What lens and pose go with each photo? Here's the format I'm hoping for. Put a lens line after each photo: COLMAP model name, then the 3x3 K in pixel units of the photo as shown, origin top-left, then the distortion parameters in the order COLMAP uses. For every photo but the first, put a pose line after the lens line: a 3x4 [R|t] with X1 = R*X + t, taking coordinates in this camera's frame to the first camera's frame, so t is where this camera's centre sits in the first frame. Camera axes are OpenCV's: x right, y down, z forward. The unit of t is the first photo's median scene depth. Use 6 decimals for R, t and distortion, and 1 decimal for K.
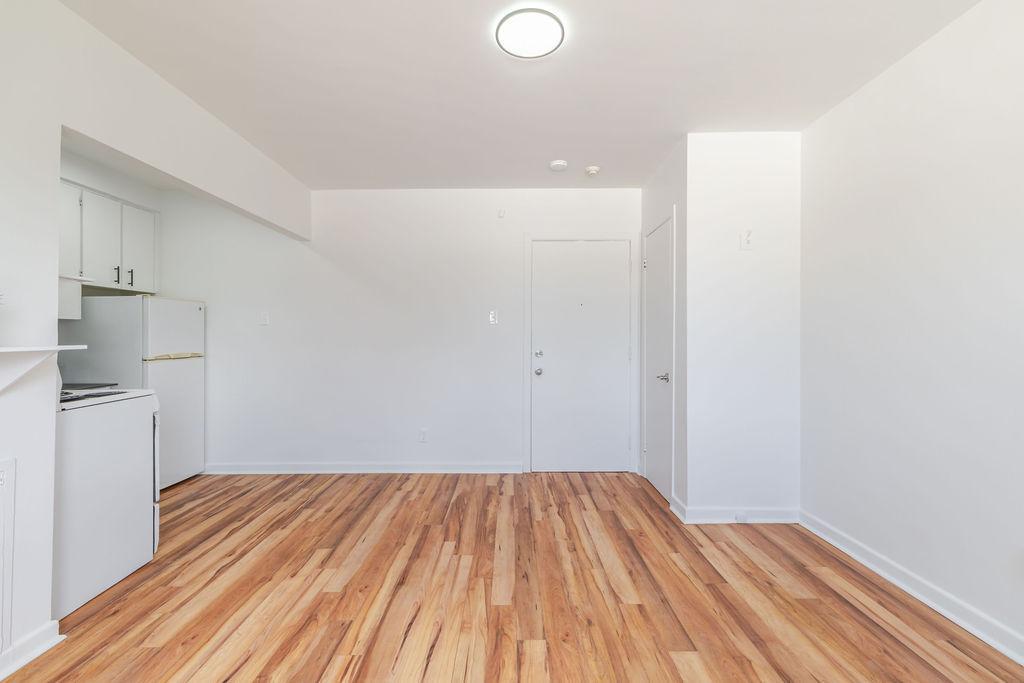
lens RADIAL K [[450.2, 0, 513.5], [0, 450.2, 335.1], [0, 0, 1]] dist [-0.002440, 0.004653]
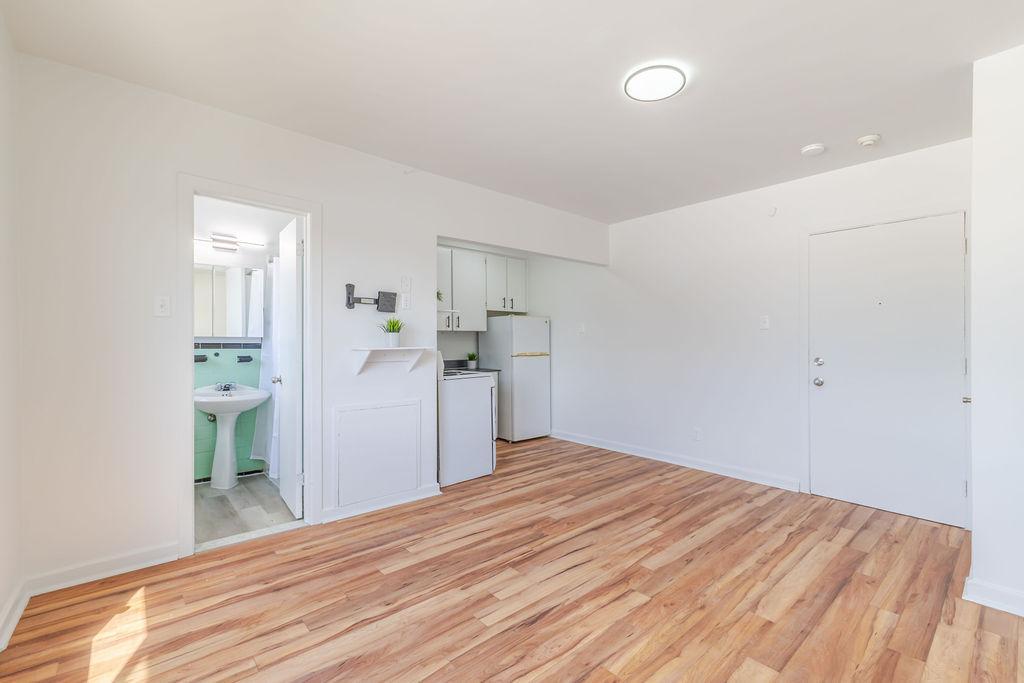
lens RADIAL K [[451.1, 0, 525.5], [0, 451.1, 341.4], [0, 0, 1]] dist [0.002673, 0.001403]
pose [[0.665819, 0.003743, -0.746104, 0.487334], [0.001372, 0.999980, 0.006241, -0.006973], [0.746112, -0.005179, 0.665800, -0.026948]]
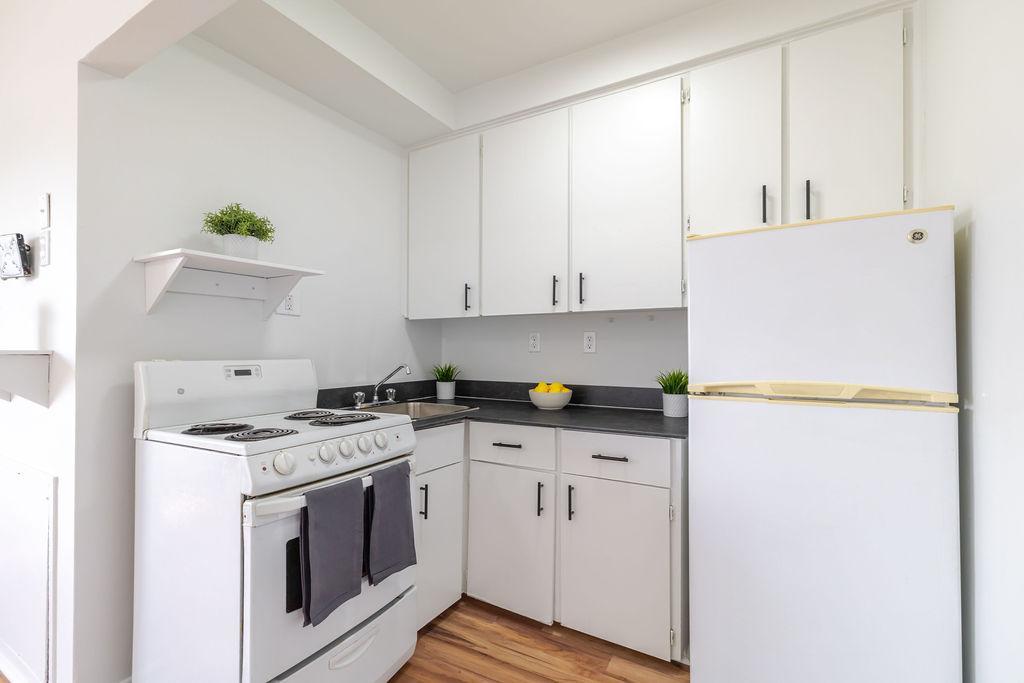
lens RADIAL K [[442.5, 0, 502.6], [0, 442.5, 344.9], [0, 0, 1]] dist [0.002260, 0.000695]
pose [[-0.513997, -0.001393, -0.857791, -0.474180], [0.006715, 0.999962, -0.005648, 0.016276], [0.857765, -0.008663, -0.513968, 1.325306]]
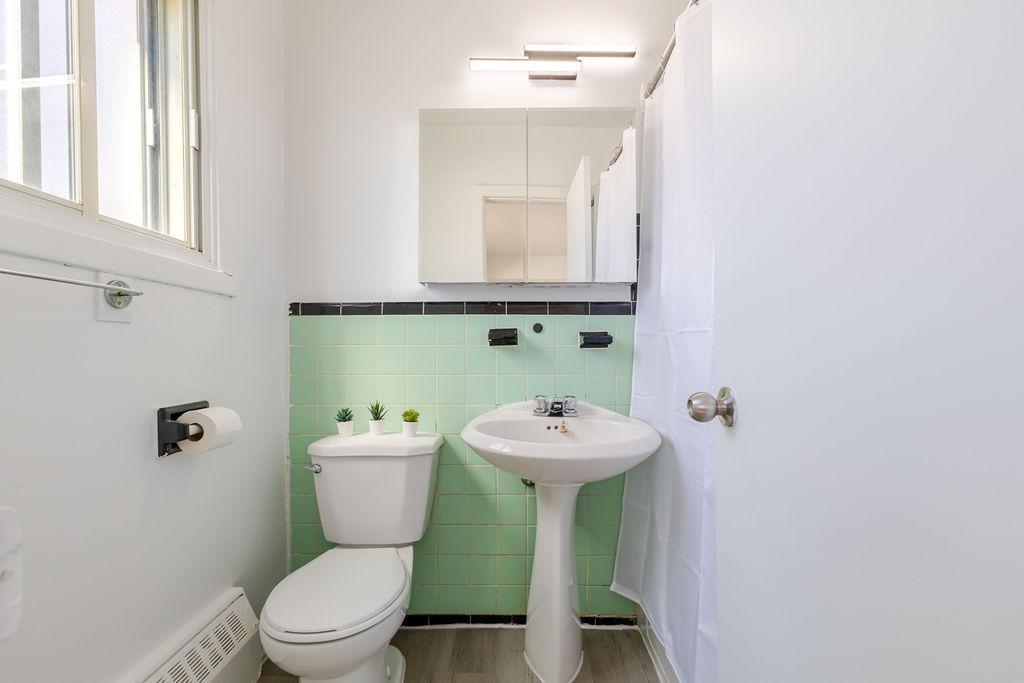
lens RADIAL K [[446.5, 0, 510.9], [0, 446.5, 352.5], [0, 0, 1]] dist [0.002986, 0.000667]
pose [[-0.011639, 0.013228, -0.999845, -0.653111], [0.010641, 0.999858, 0.013104, 0.067491], [0.999876, -0.010487, -0.011778, 0.169447]]
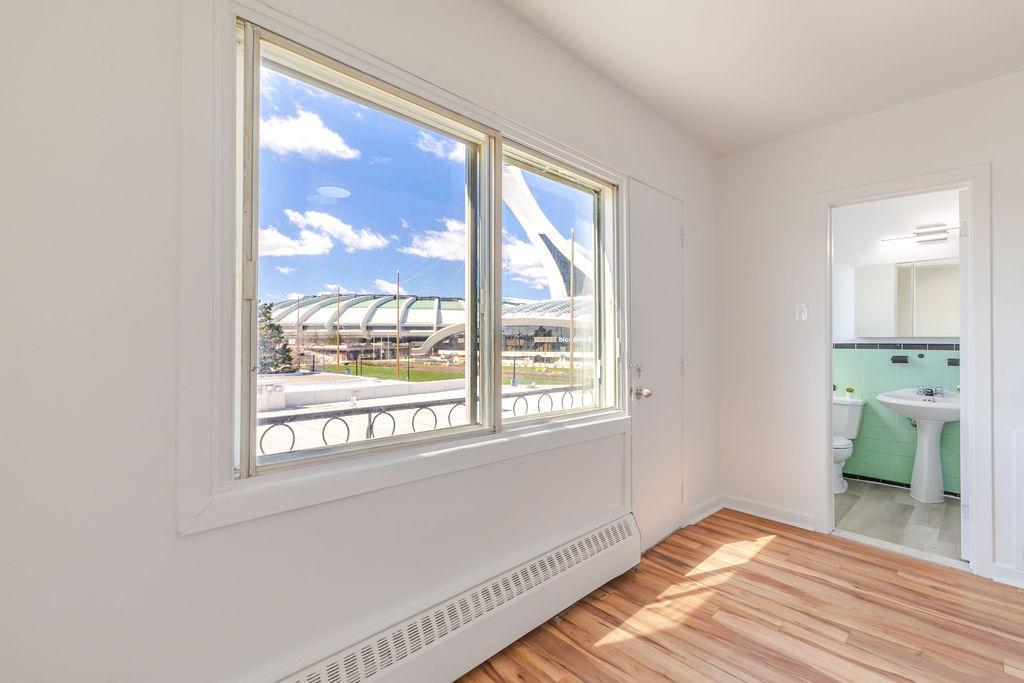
lens RADIAL K [[445.8, 0, 512.0], [0, 445.8, 341.5], [0, 0, 1]] dist [0.003671, 0.000852]
pose [[-0.724634, -0.000132, -0.689134, 0.559856], [0.004654, 0.999976, -0.005086, 0.000148], [0.689118, -0.006893, -0.724616, 0.327404]]
